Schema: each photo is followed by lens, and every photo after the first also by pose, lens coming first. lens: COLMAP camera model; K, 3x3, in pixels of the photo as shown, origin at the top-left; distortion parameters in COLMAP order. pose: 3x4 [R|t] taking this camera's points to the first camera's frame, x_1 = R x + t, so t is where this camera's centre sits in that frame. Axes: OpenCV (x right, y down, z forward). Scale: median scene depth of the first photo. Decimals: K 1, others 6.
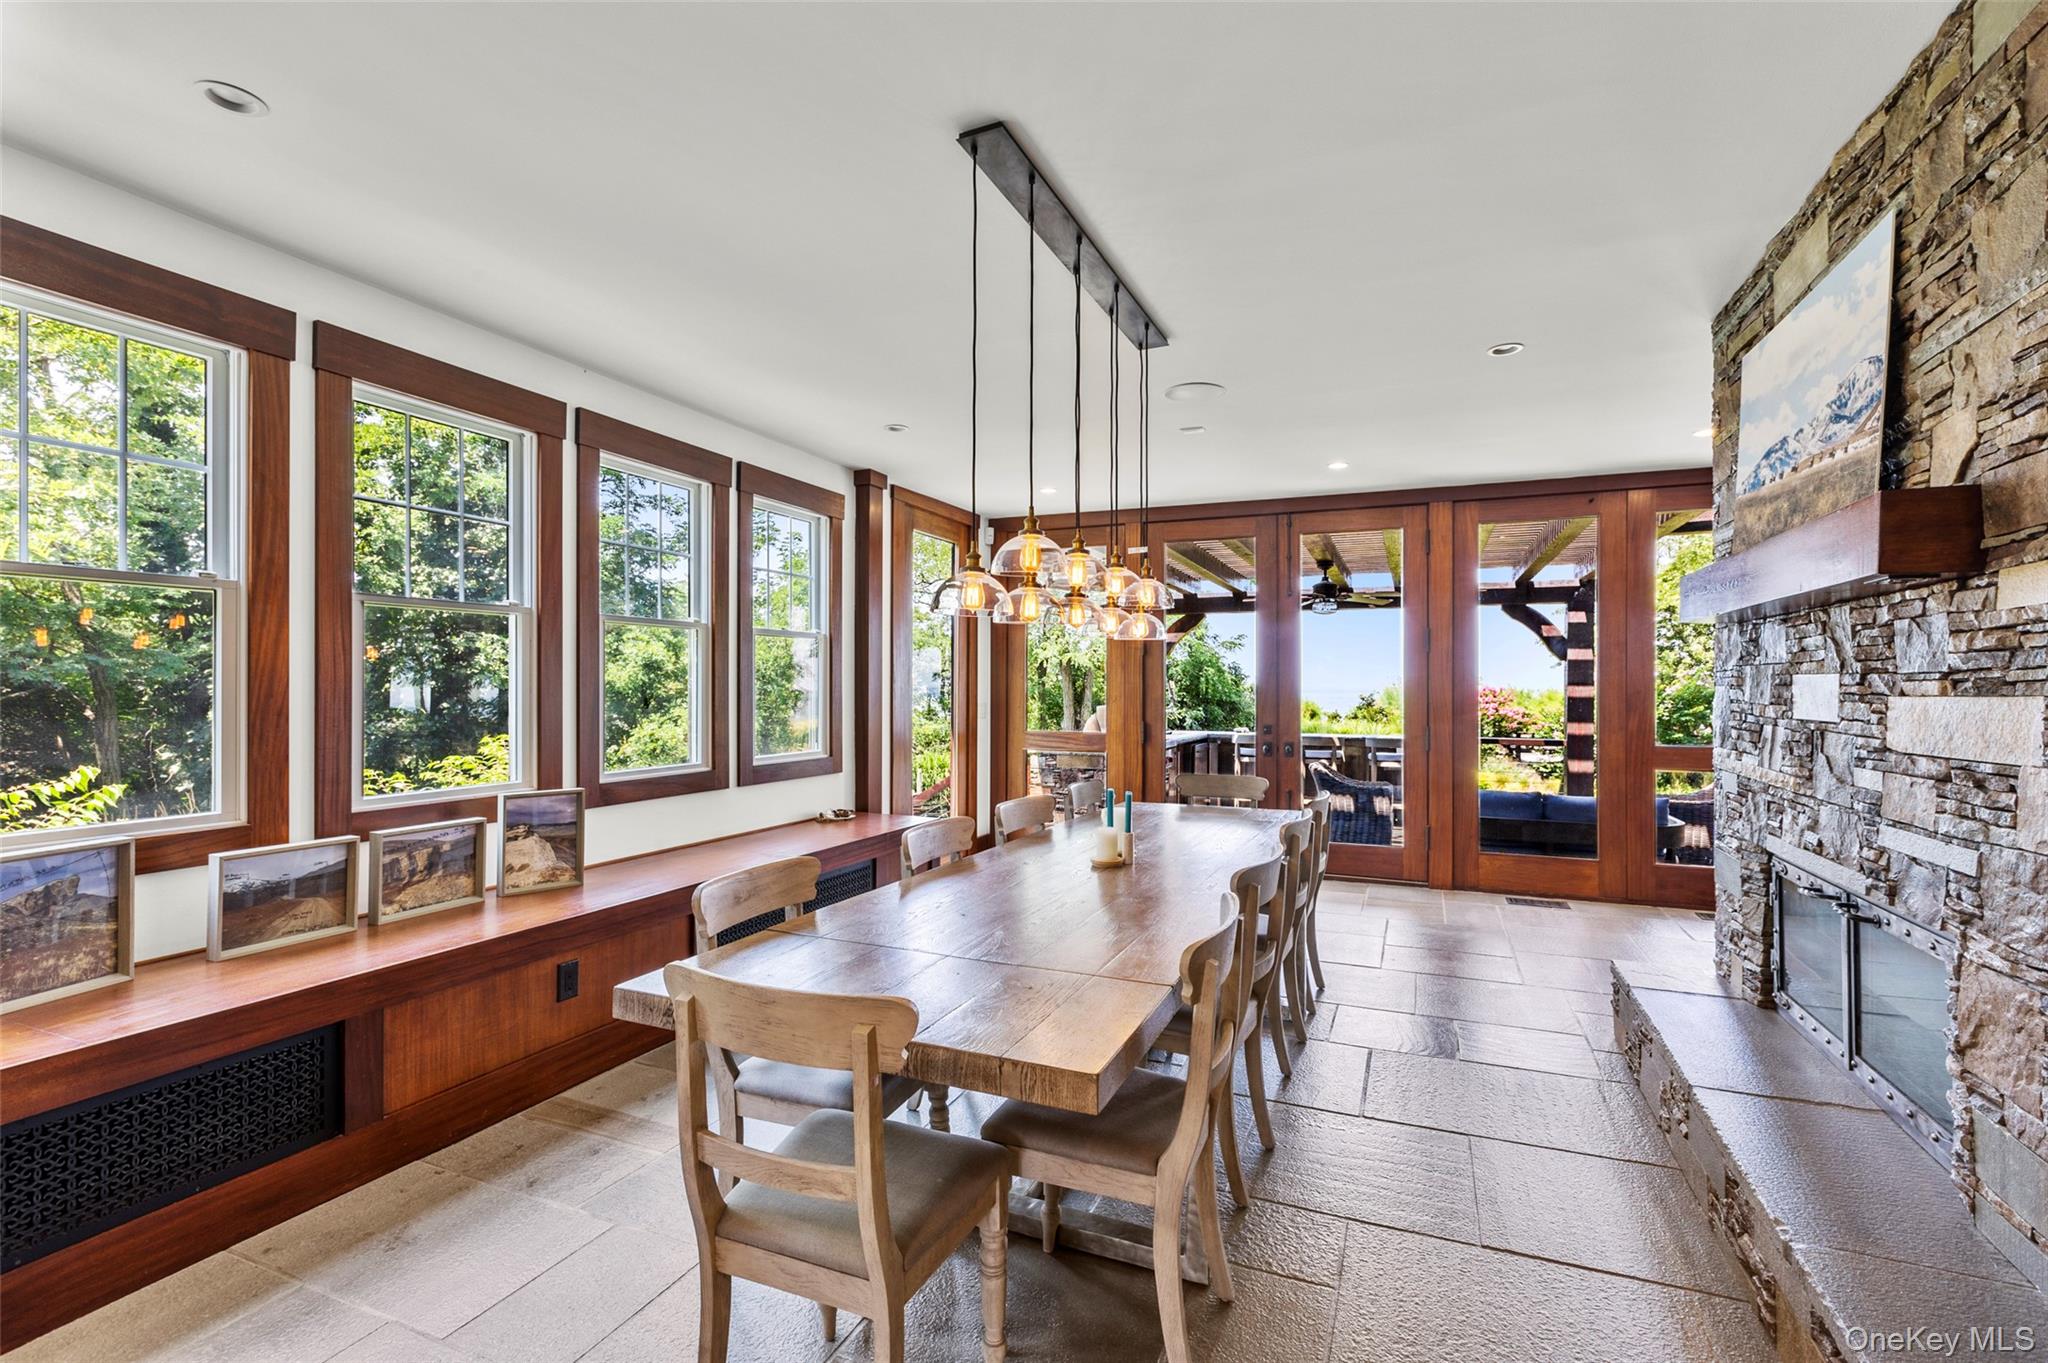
lens RADIAL K [[926.0, 0, 1031.1], [0, 926.0, 677.0], [0, 0, 1]] dist [-0.003383, -0.000632]
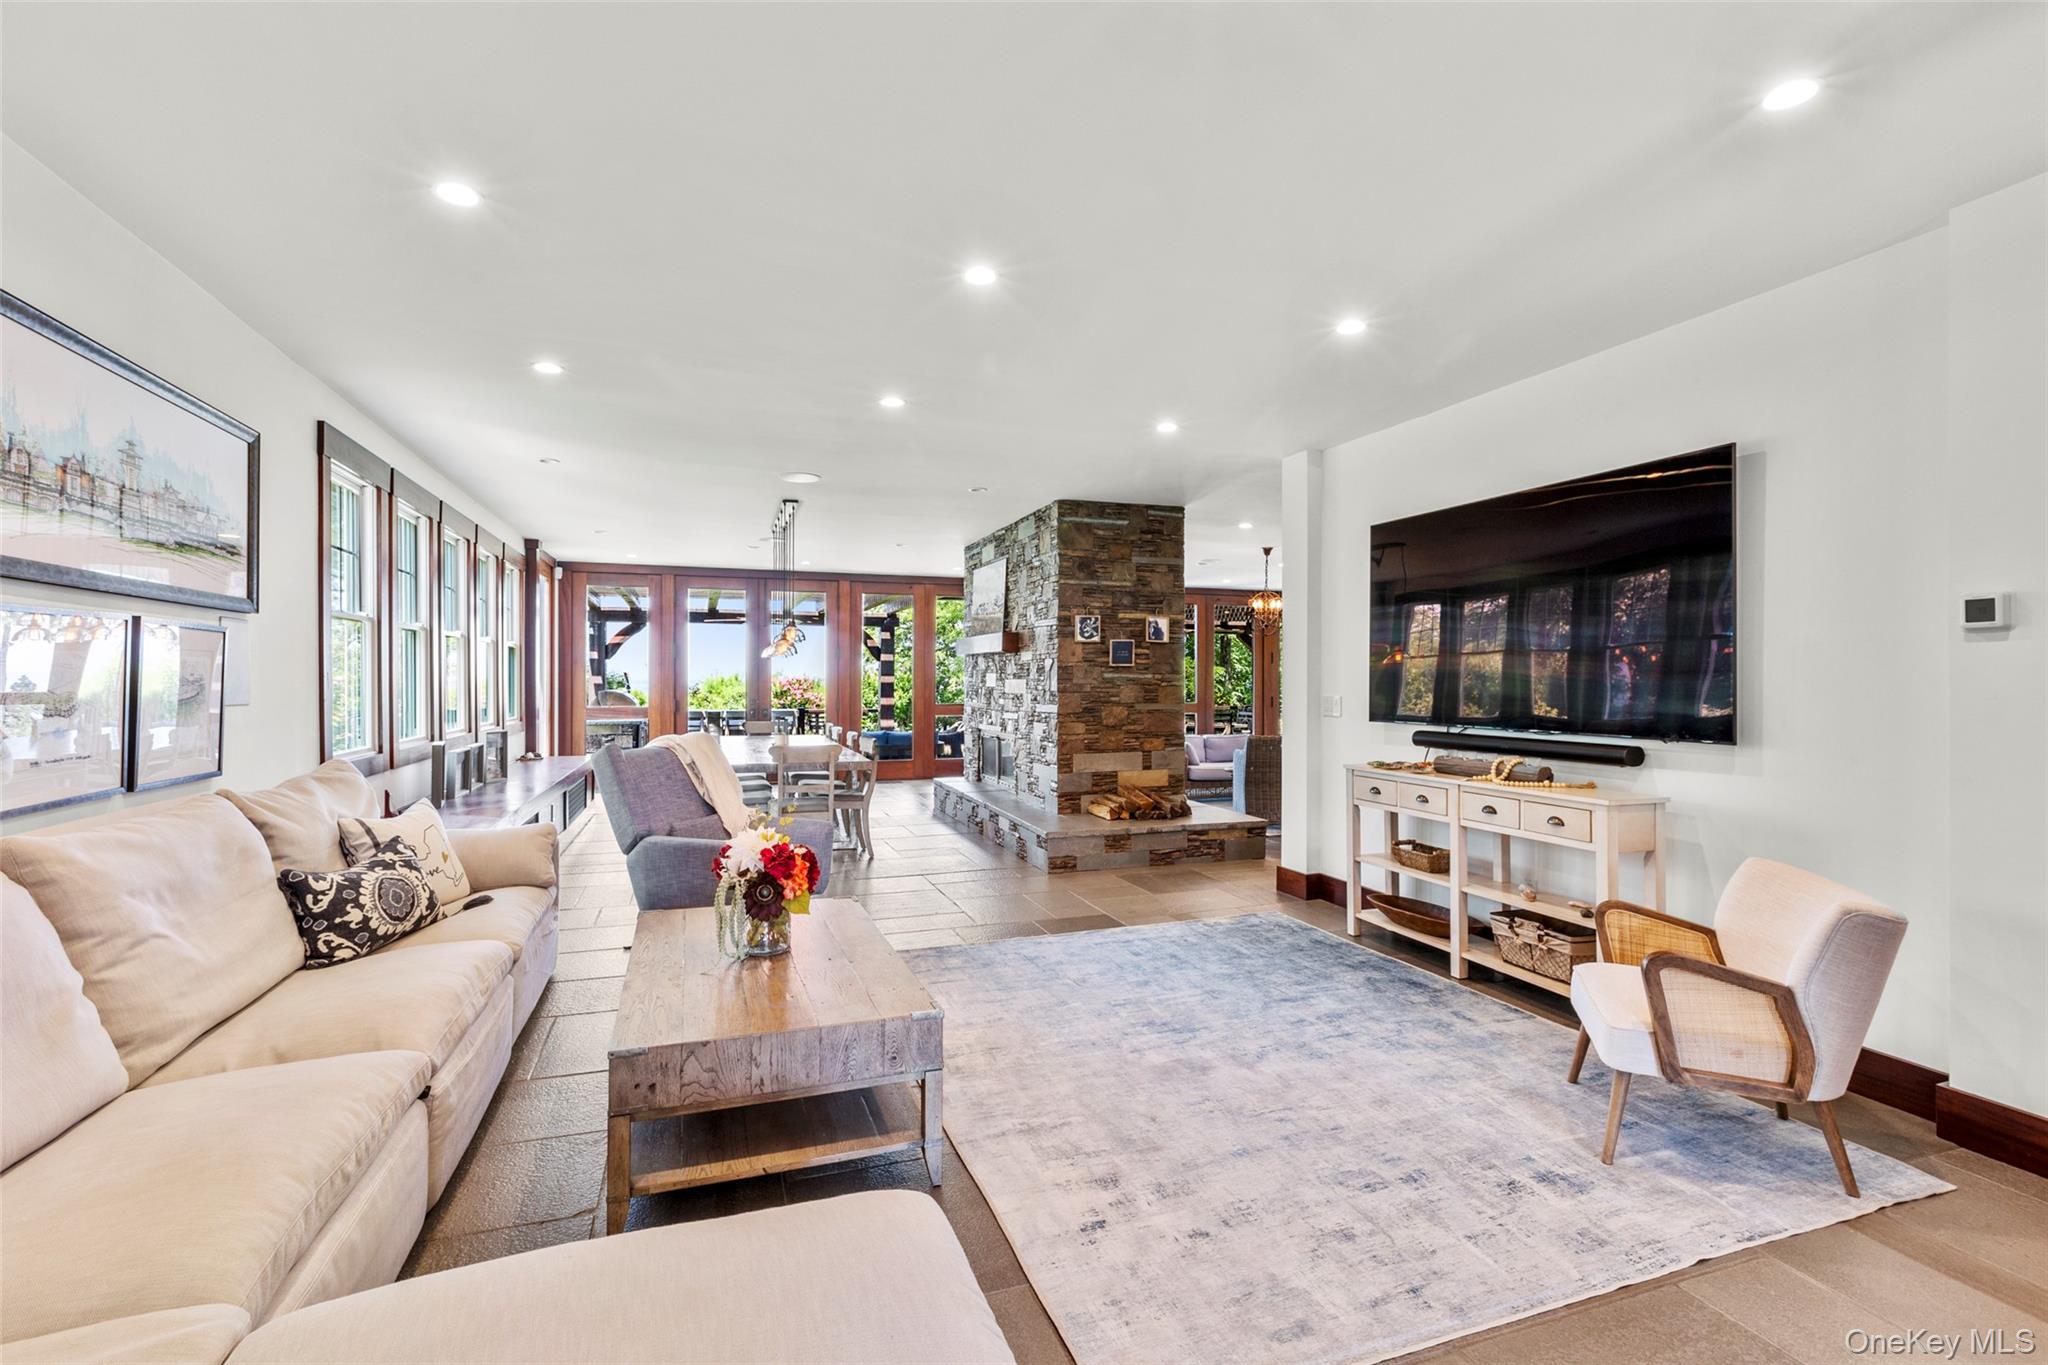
lens RADIAL K [[926.0, 0, 1020.3], [0, 926.0, 676.6], [0, 0, 1]] dist [-0.003383, -0.000632]
pose [[0.745570, -0.001281, 0.666426, -1.172287], [-0.006050, 0.999944, 0.008690, -0.018949], [-0.666400, -0.010511, 0.745520, -1.408851]]
